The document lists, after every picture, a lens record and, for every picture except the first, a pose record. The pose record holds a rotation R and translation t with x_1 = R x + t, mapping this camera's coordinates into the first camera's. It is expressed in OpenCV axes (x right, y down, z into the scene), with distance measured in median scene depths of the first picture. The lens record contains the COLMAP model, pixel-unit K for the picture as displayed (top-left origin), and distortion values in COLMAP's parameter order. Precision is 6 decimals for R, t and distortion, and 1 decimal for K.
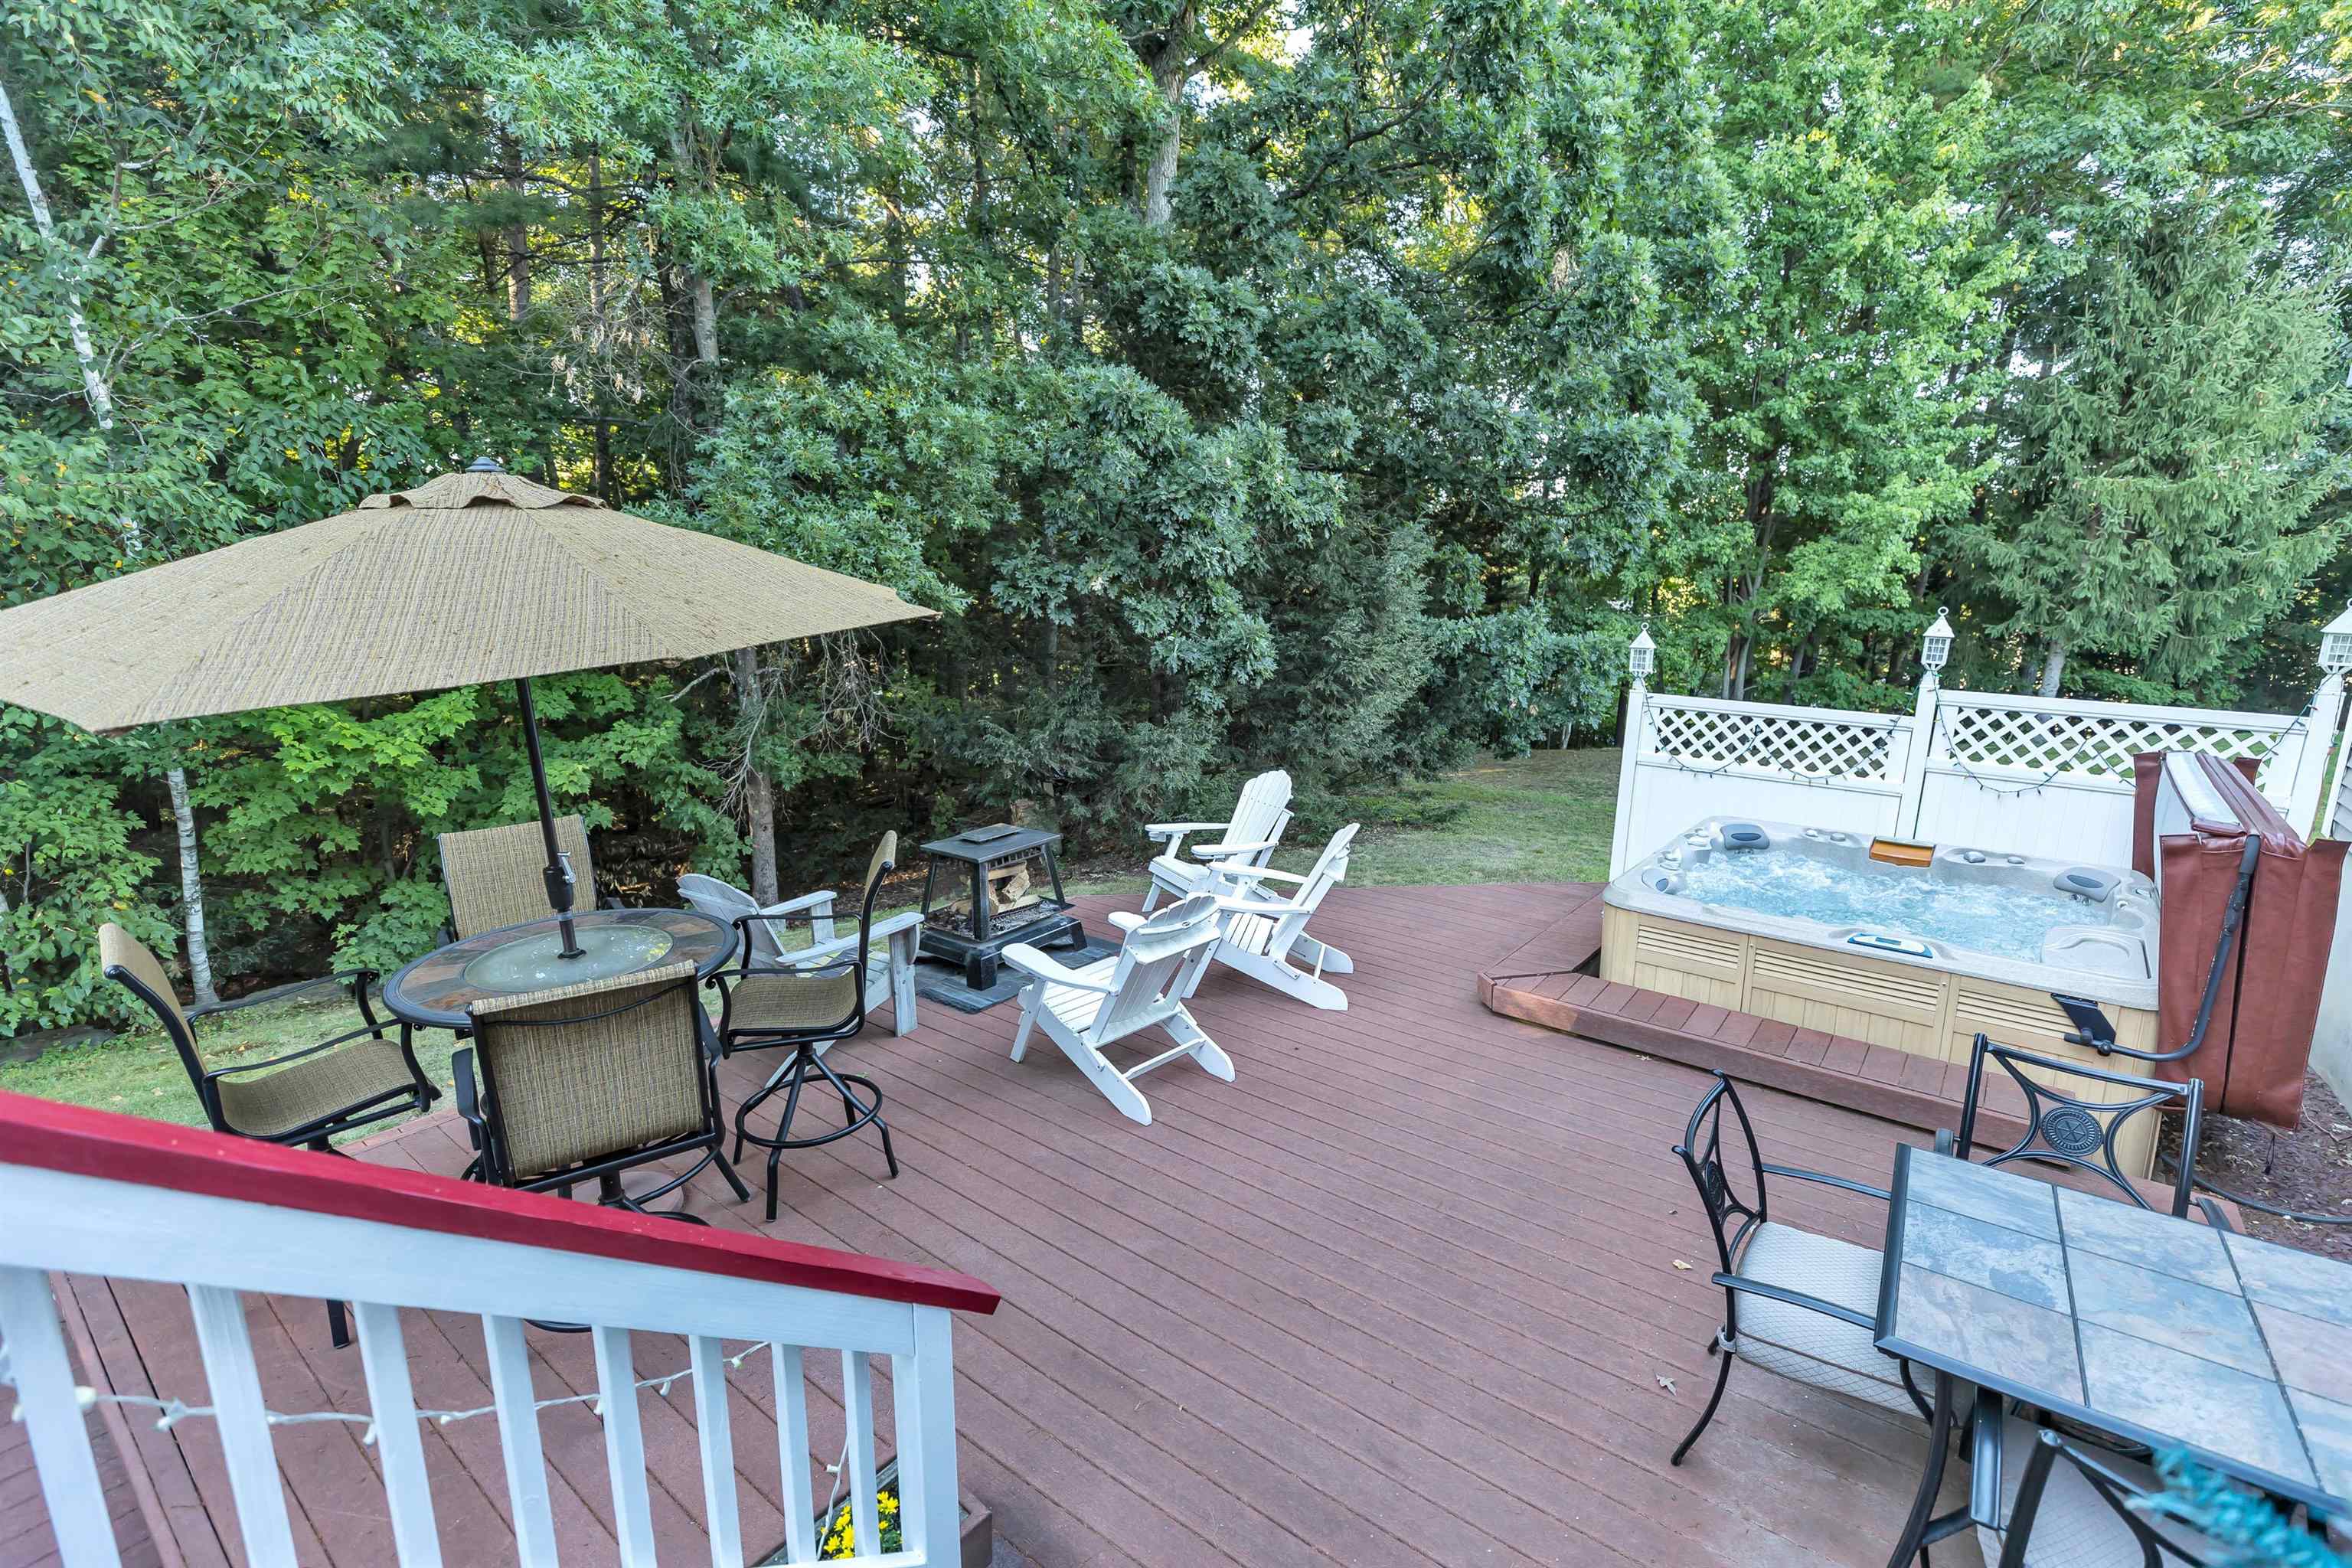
lens RADIAL K [[1056.4, 0, 1182.6], [0, 1056.4, 786.8], [0, 0, 1]] dist [0.001163, 0.000178]
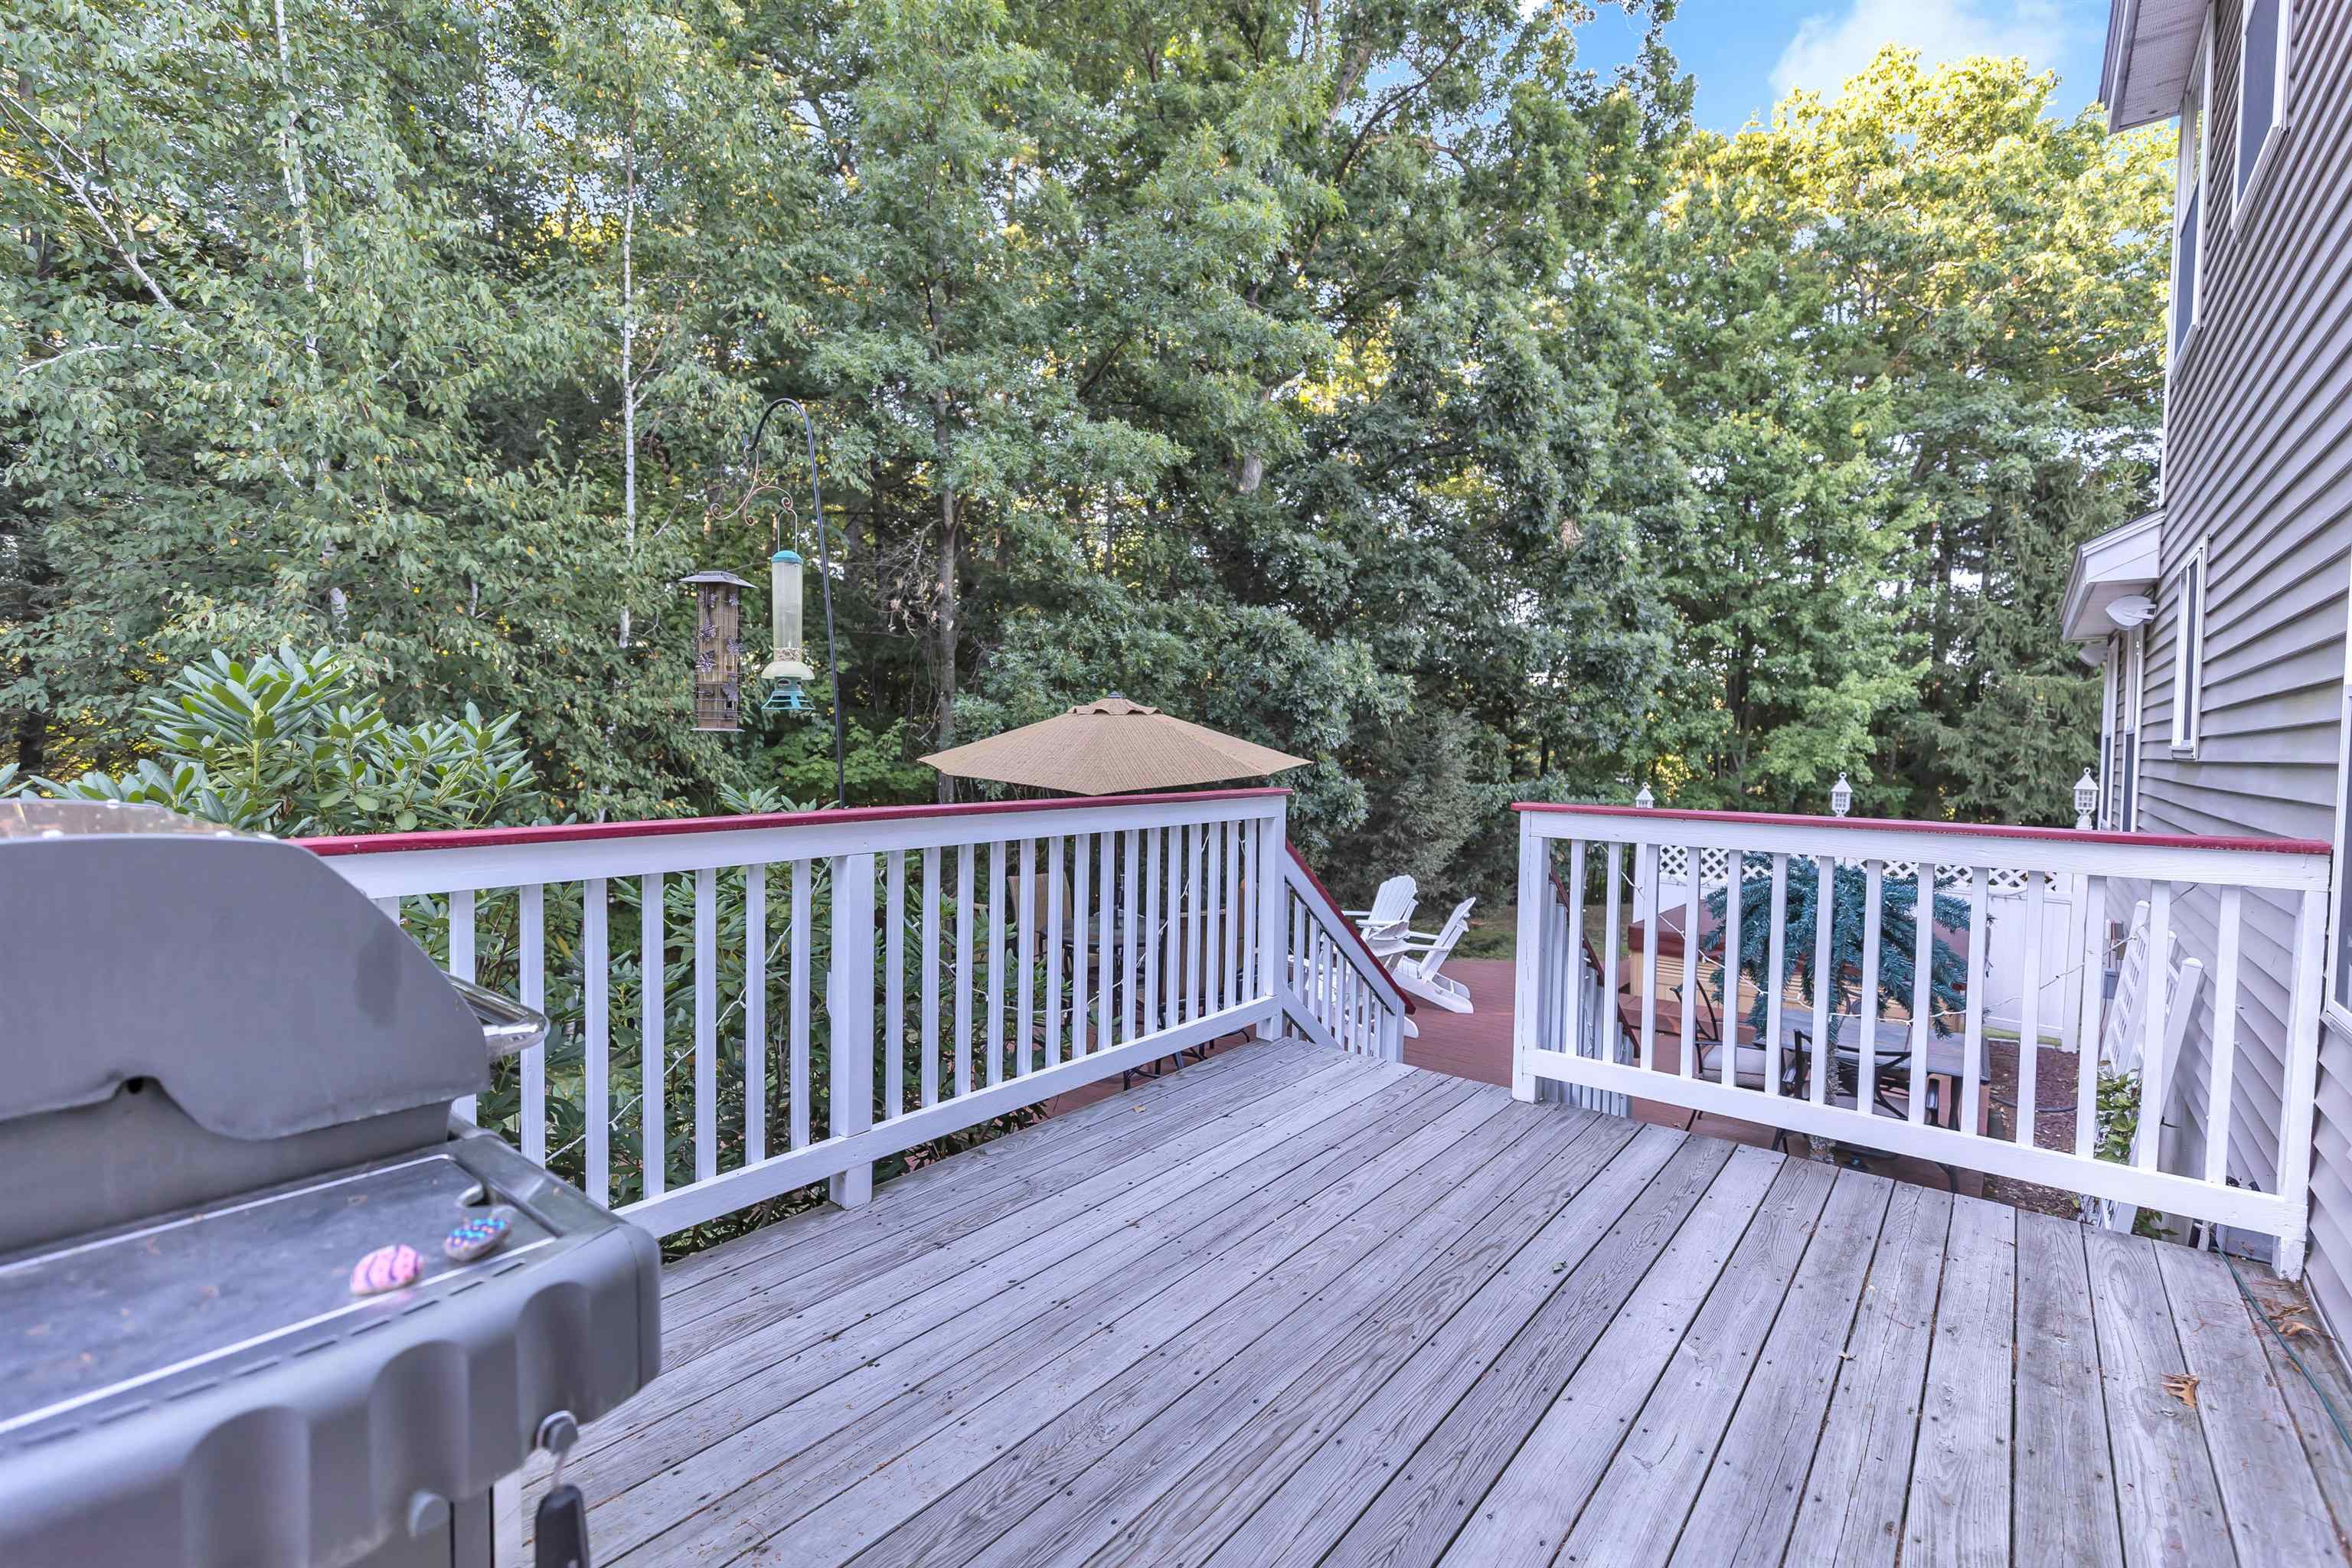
lens RADIAL K [[1054.5, 0, 1159.7], [0, 1054.5, 773.7], [0, 0, 1]] dist [-0.001157, 0.000051]
pose [[0.999632, 0.010055, -0.025174, -0.105411], [-0.014266, 0.984800, -0.173106, 0.050675], [0.023051, 0.173402, 0.984581, -0.243234]]
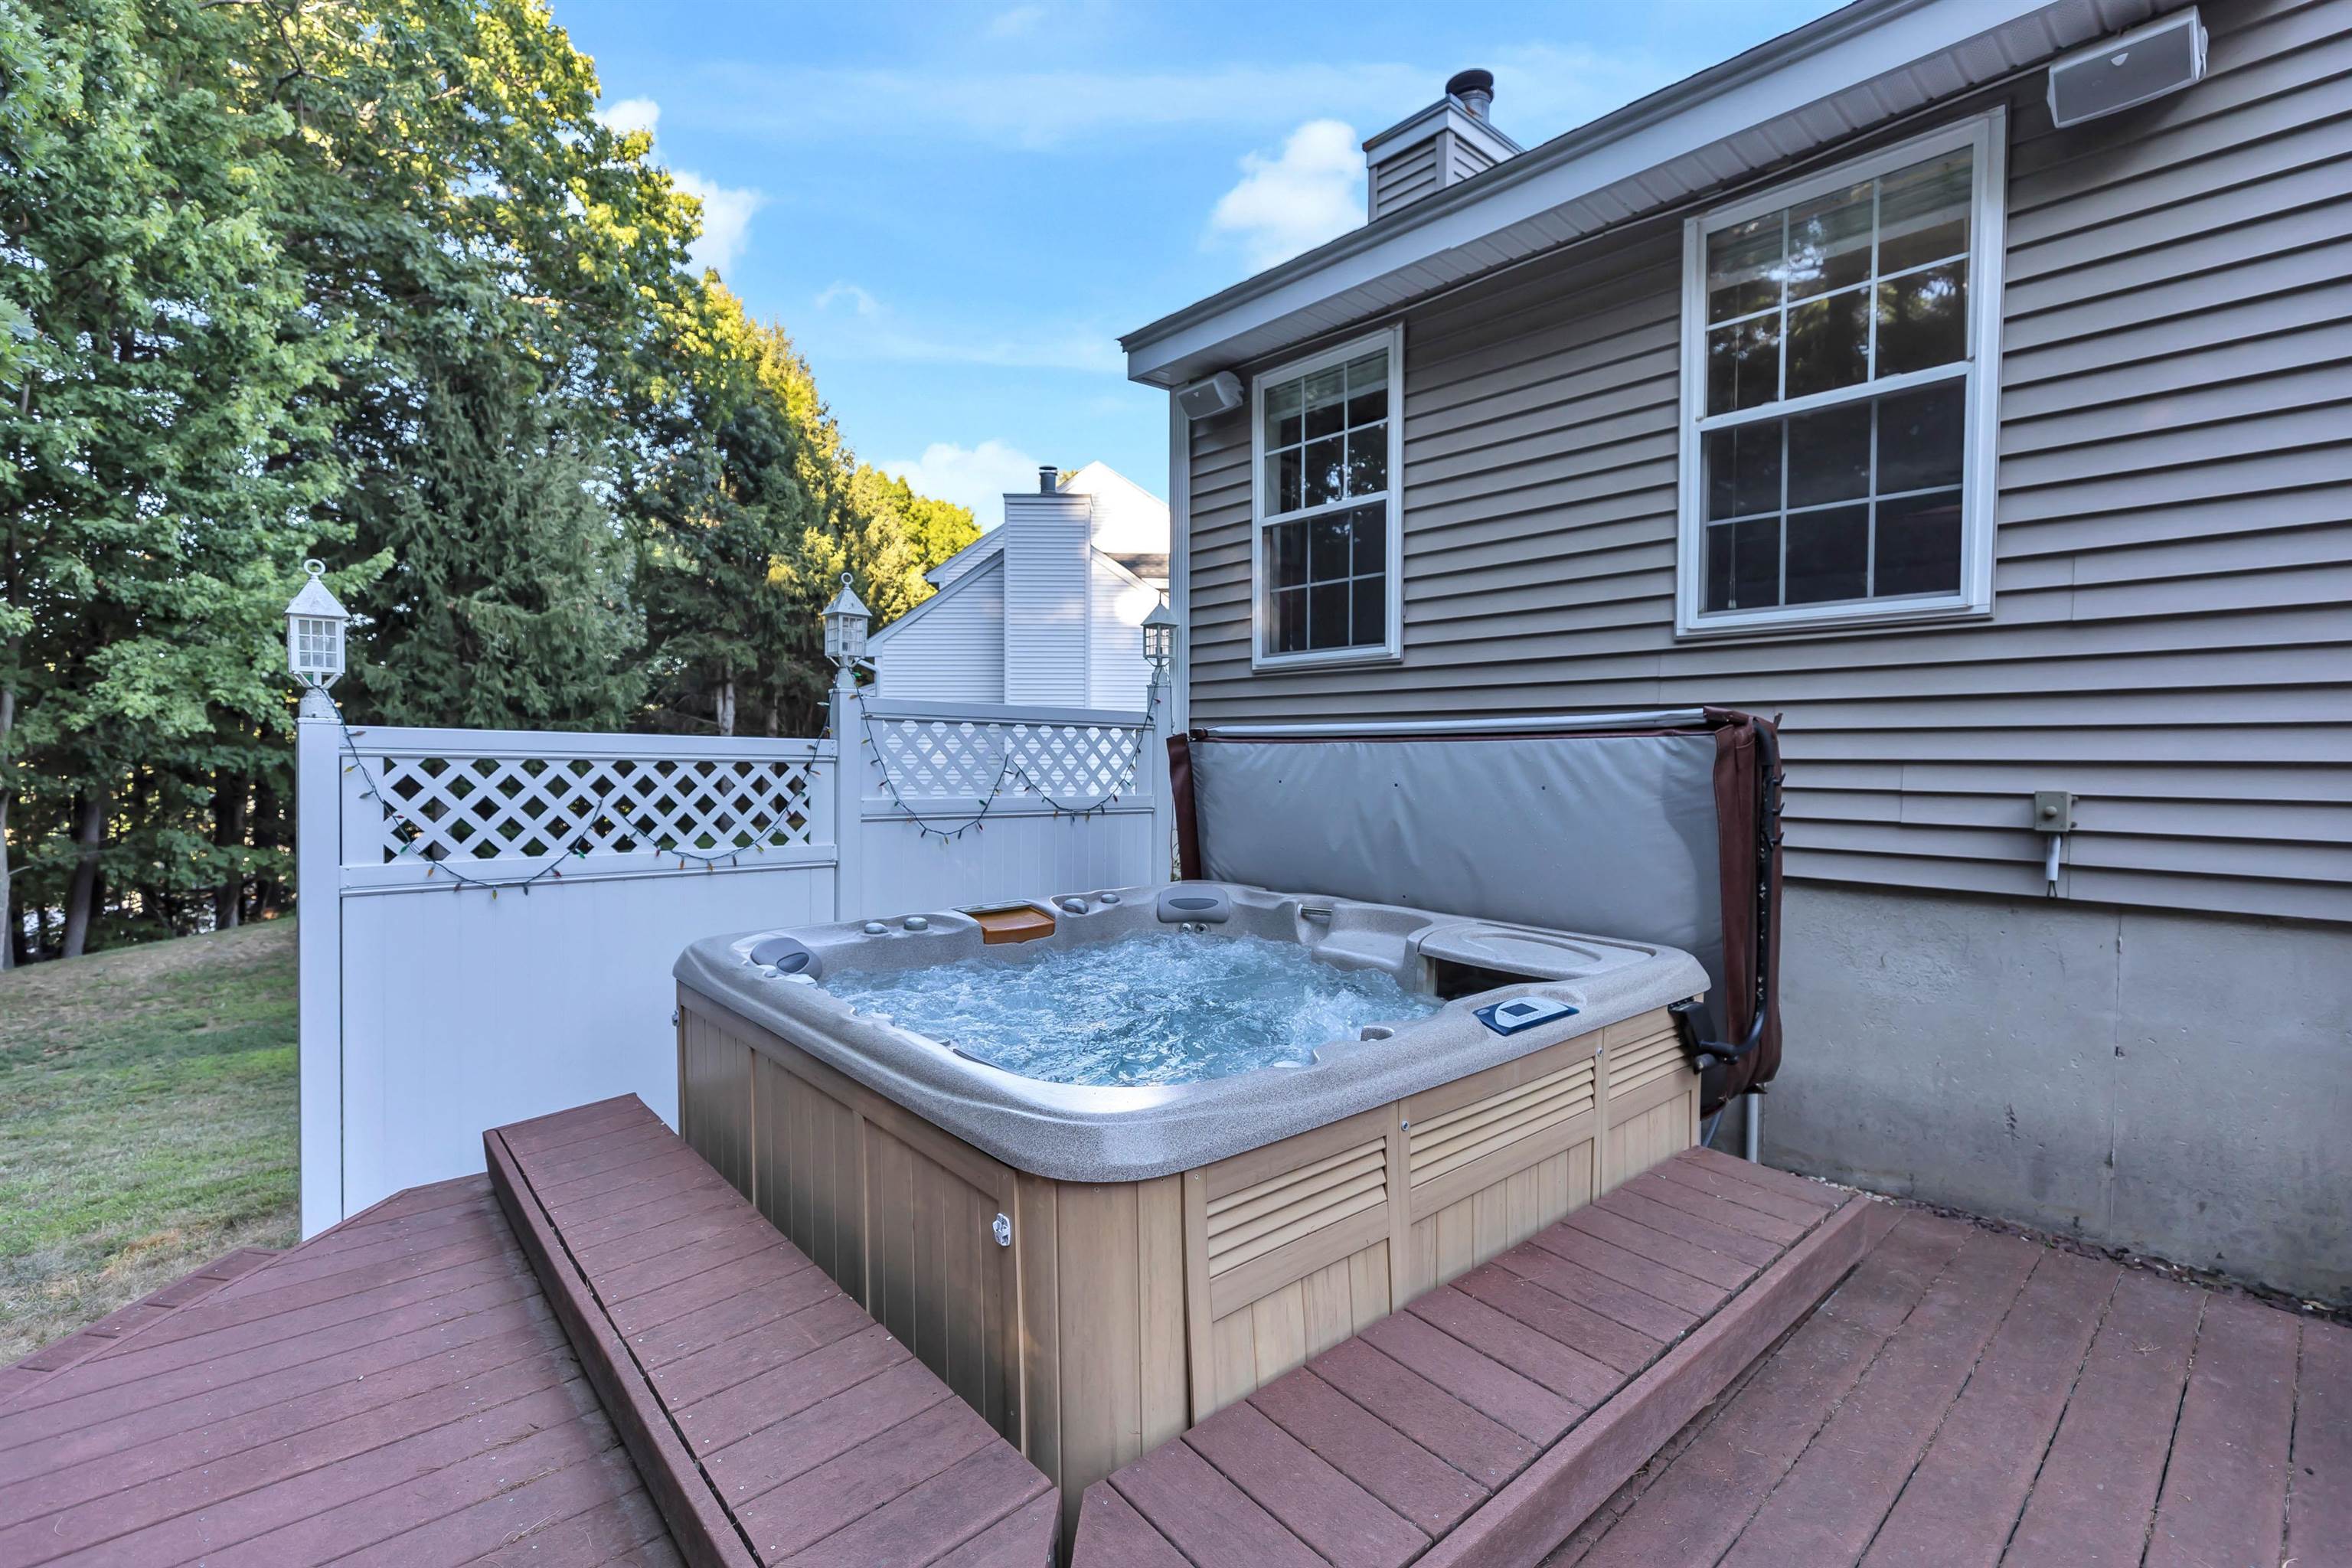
lens RADIAL K [[1056.4, 0, 1182.6], [0, 1056.4, 786.8], [0, 0, 1]] dist [0.001163, 0.000178]
pose [[0.174613, -0.041451, 0.983764, 0.043542], [0.206011, 0.978538, 0.004665, 0.001627], [-0.962844, 0.201852, 0.179405, 0.330601]]
